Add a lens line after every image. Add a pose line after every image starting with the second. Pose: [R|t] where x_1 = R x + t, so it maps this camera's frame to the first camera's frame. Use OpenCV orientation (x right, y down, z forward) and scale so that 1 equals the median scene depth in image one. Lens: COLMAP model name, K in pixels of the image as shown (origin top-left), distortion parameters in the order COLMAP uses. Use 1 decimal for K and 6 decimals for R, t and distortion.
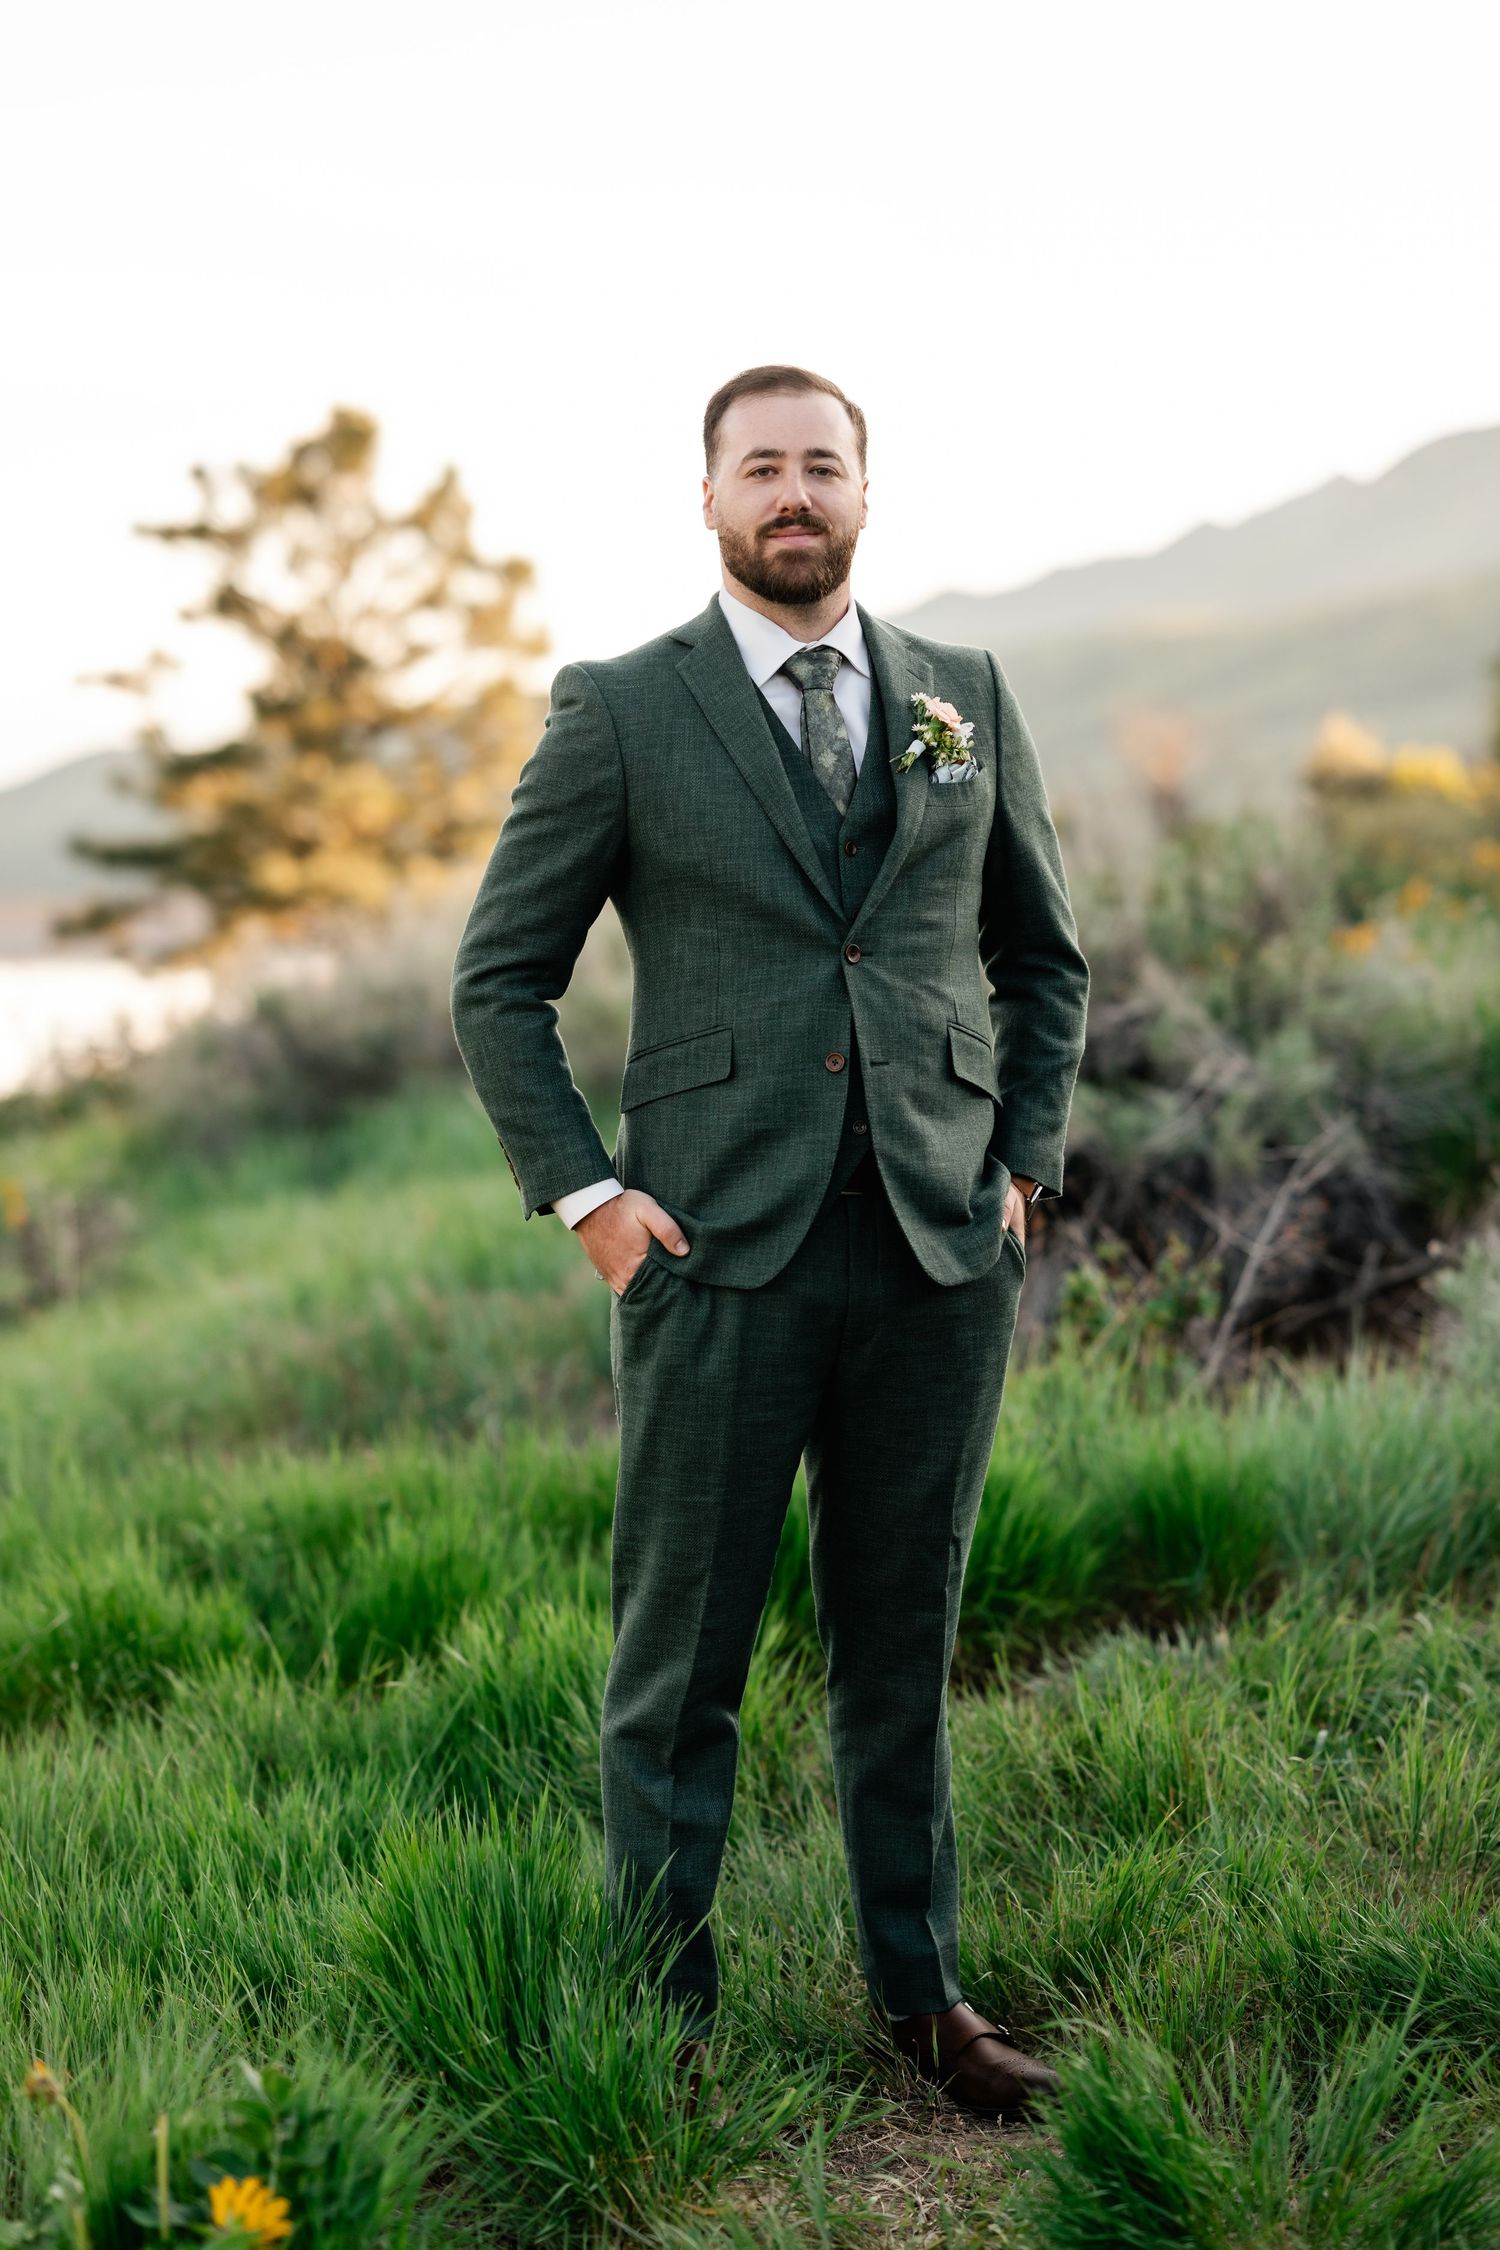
lens RADIAL K [[5033.4, 0, 837.5], [0, 5033.4, 1129.5], [0, 0, 1]] dist [0.130164, 0.000000]
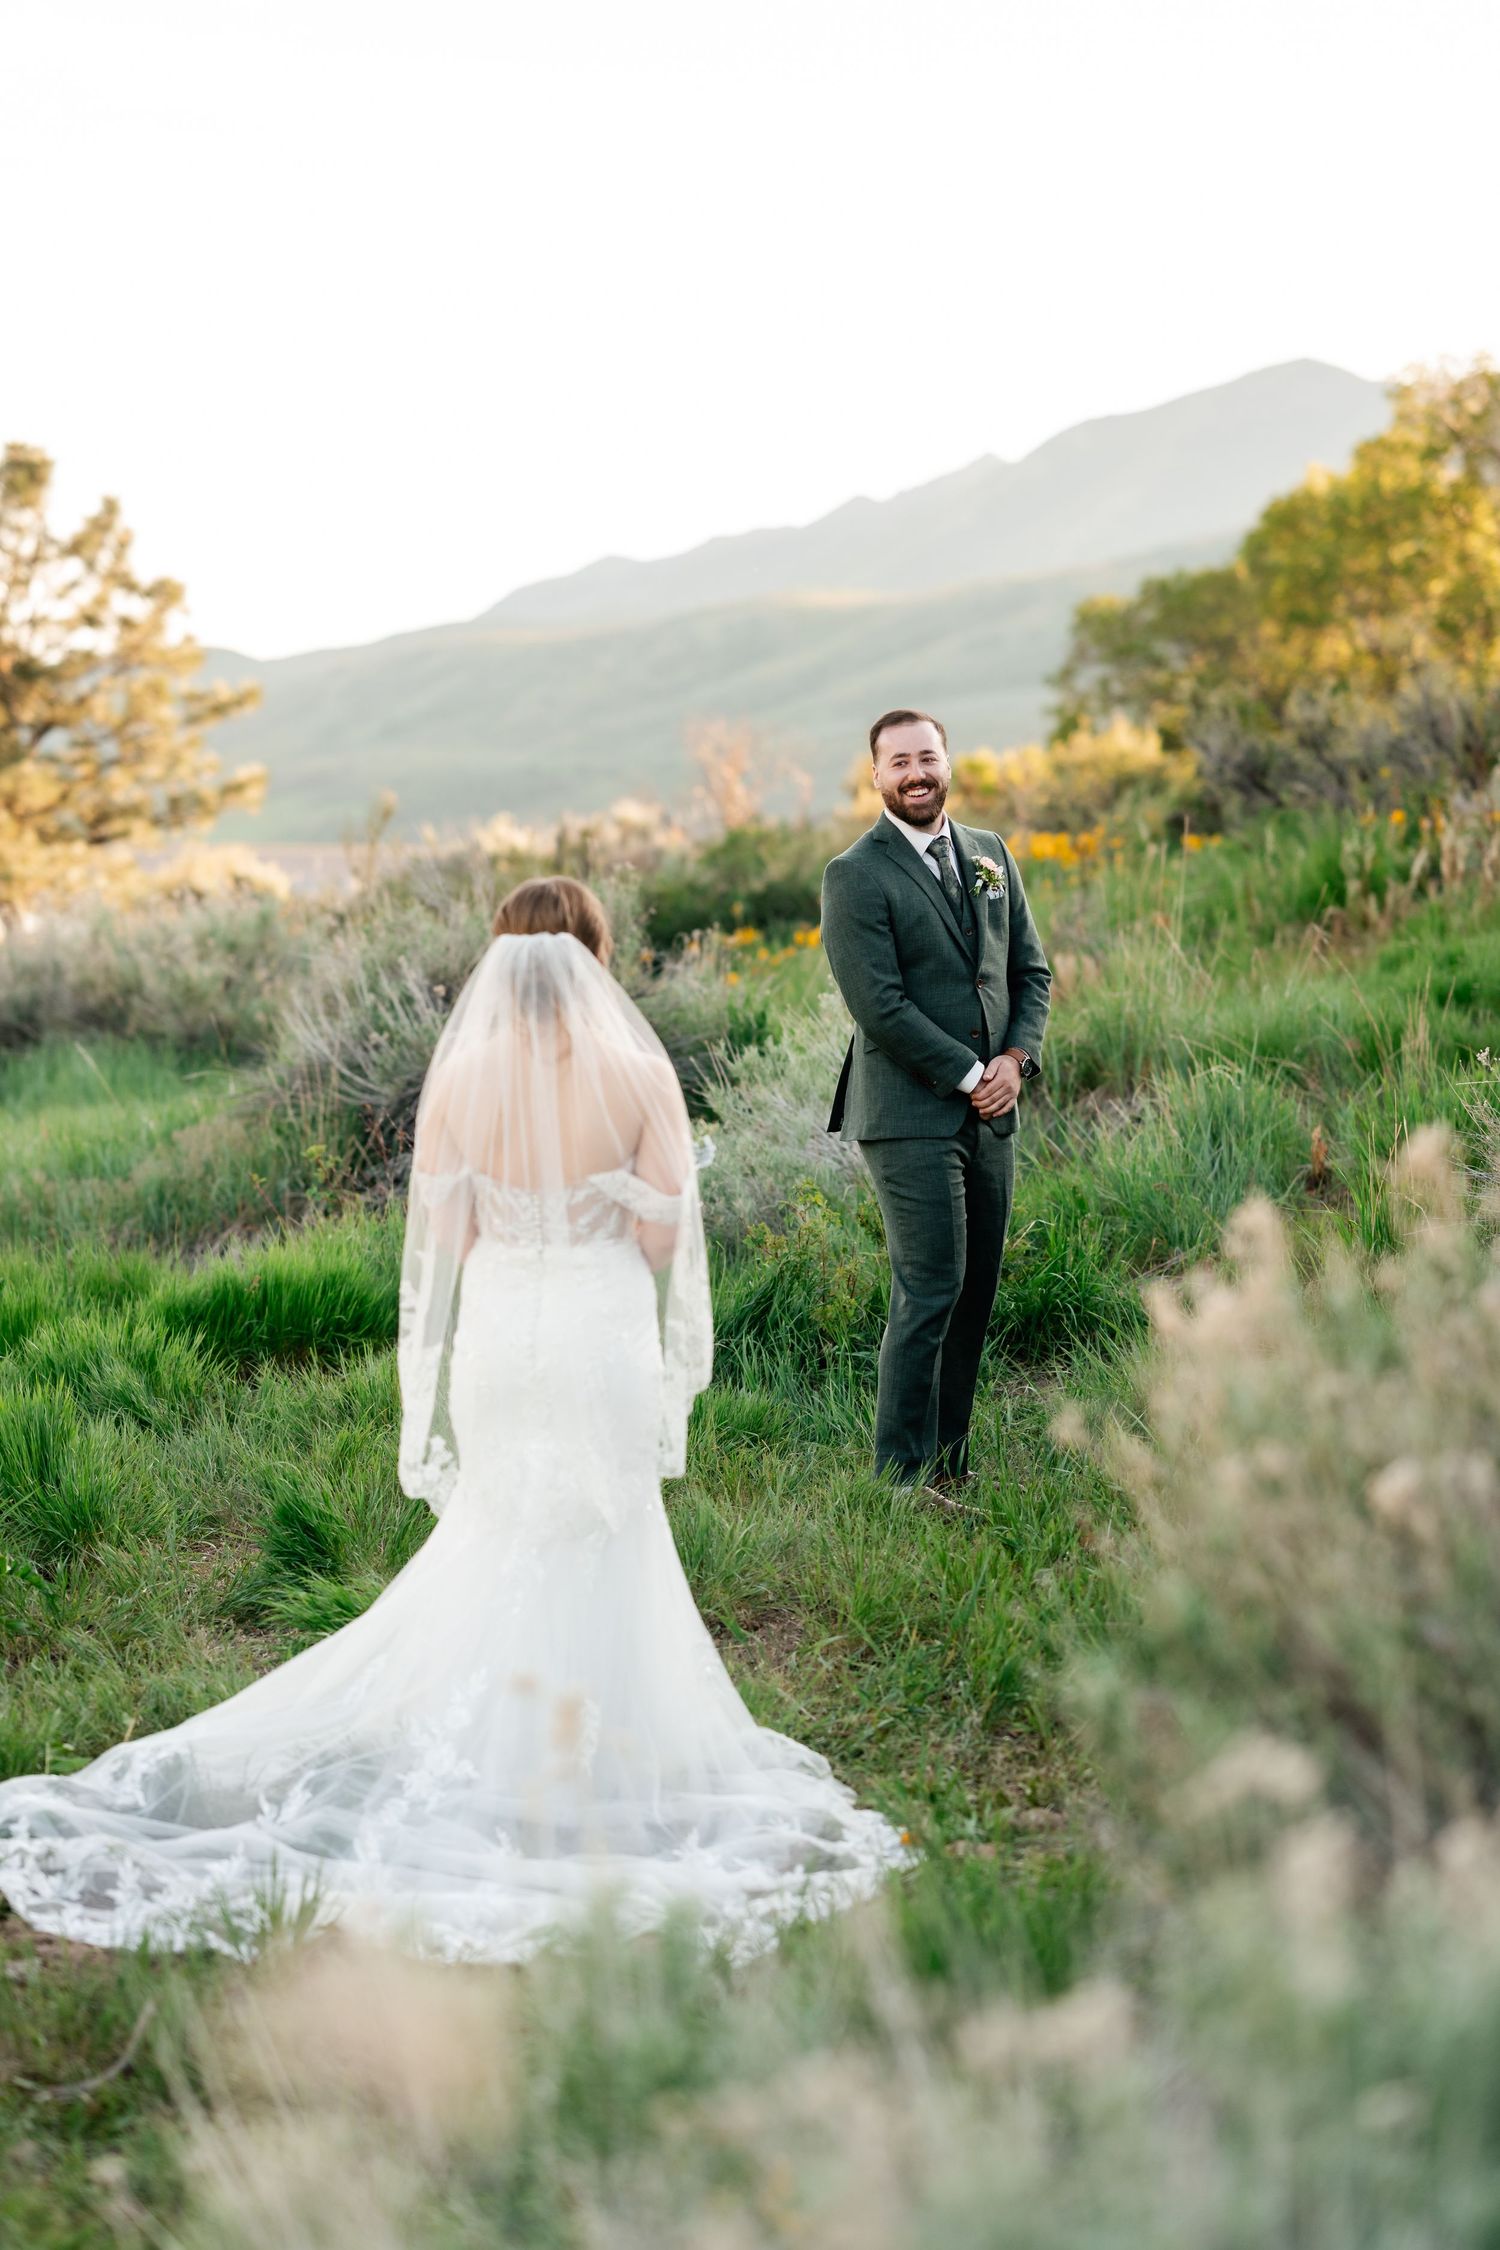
lens RADIAL K [[5033.4, 0, 754.4], [0, 5033.4, 1117.6], [0, 0, 1]] dist [0.130164, 0.000000]
pose [[0.998668, 0.020022, 0.047545, 0.093684], [-0.020411, 0.999762, 0.007712, -0.003208], [-0.047380, -0.008673, 0.998839, -0.827868]]
